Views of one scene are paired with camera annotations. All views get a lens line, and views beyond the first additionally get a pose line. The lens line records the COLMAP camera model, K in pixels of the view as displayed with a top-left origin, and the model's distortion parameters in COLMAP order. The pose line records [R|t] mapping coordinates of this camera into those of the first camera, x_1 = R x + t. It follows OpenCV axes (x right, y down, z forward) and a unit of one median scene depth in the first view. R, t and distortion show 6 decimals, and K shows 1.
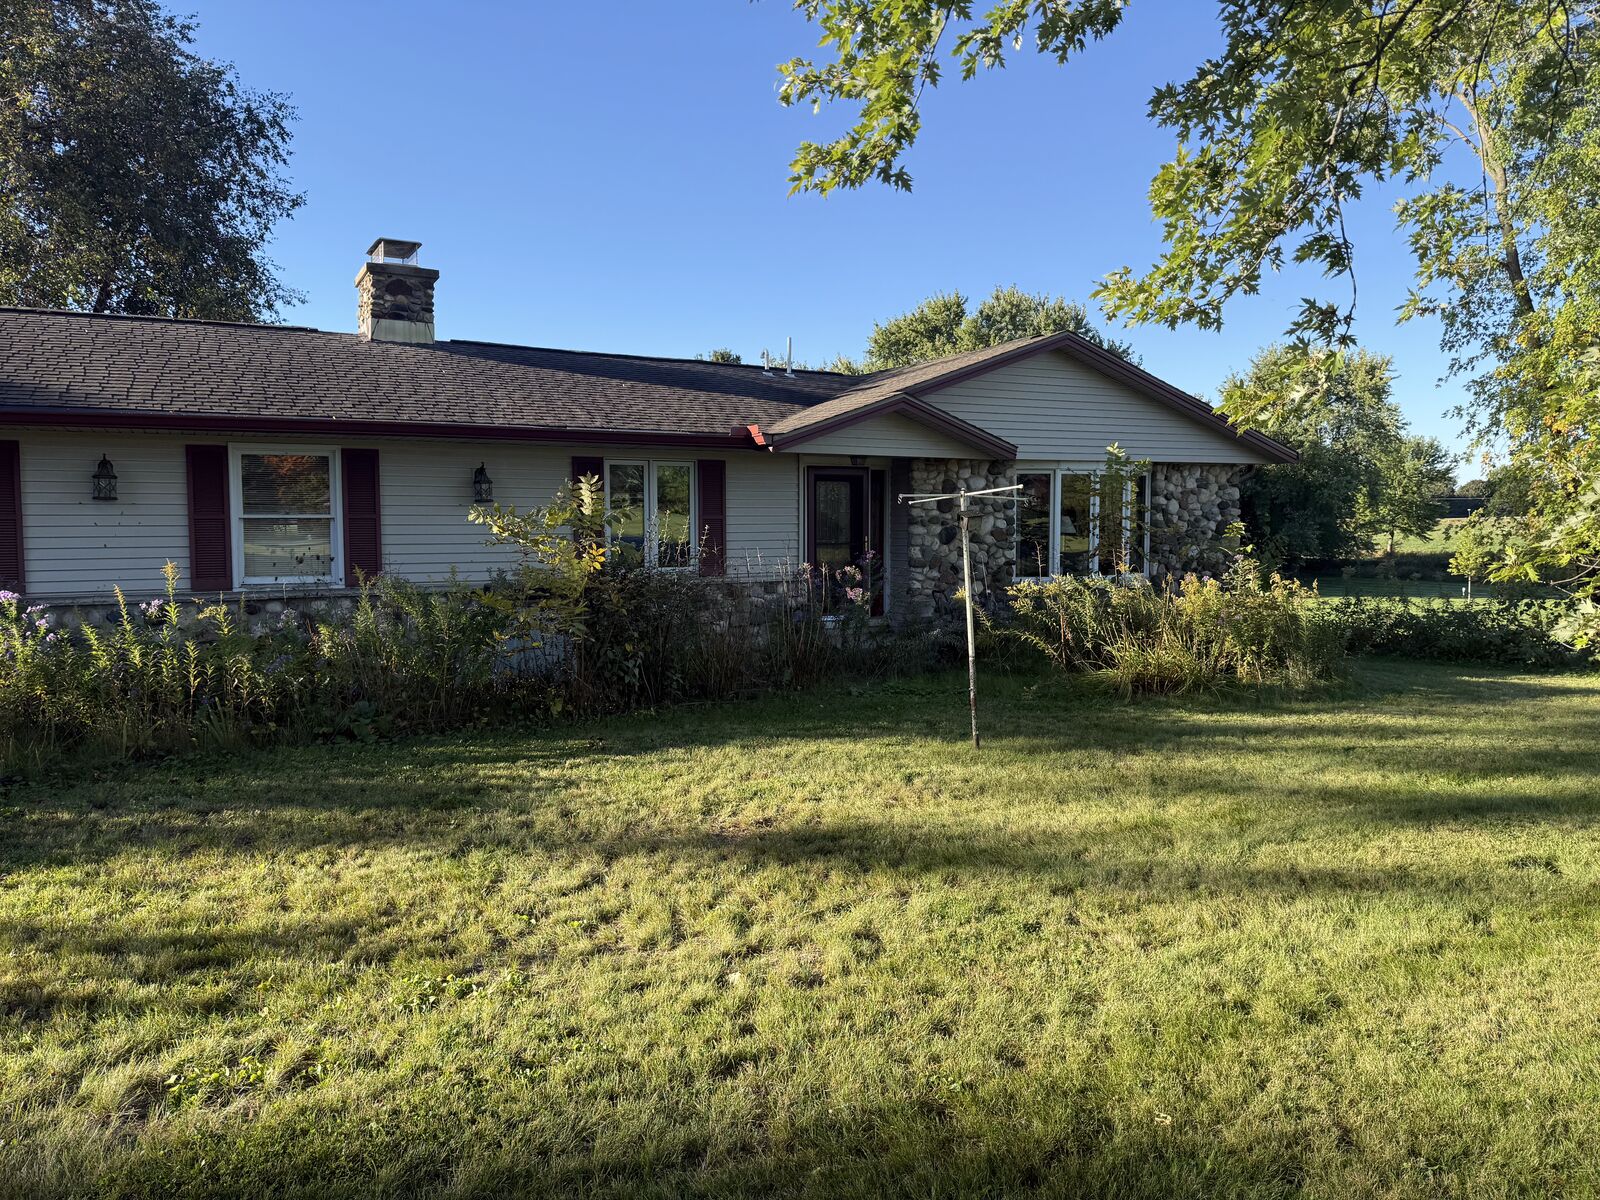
lens RADIAL K [[1131.6, 0, 814.0], [0, 1131.6, 610.7], [0, 0, 1]] dist [0.011054, -0.018852]
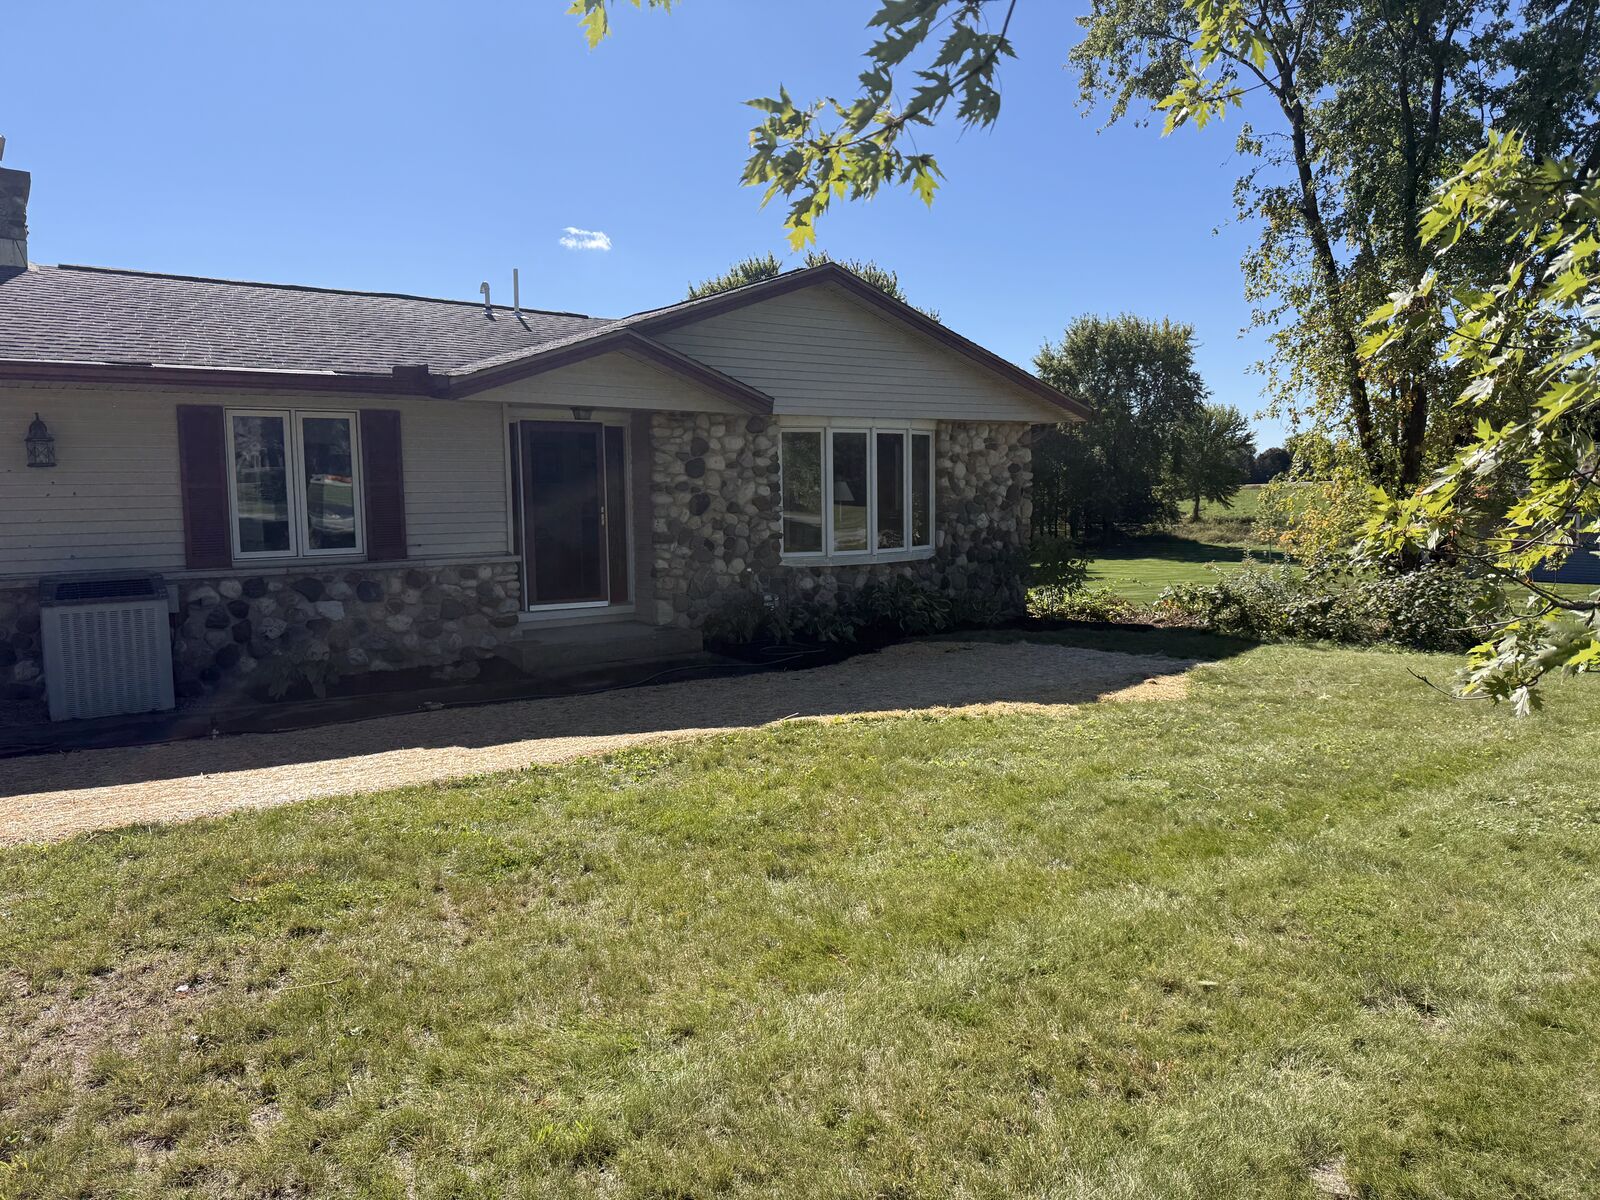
lens RADIAL K [[1131.6, 0, 794.2], [0, 1131.6, 595.7], [0, 0, 1]] dist [0.011054, -0.018852]
pose [[0.991527, -0.021742, 0.128072, 0.073998], [0.020436, 0.999725, 0.011506, -0.006439], [-0.128287, -0.008792, 0.991698, 0.138784]]
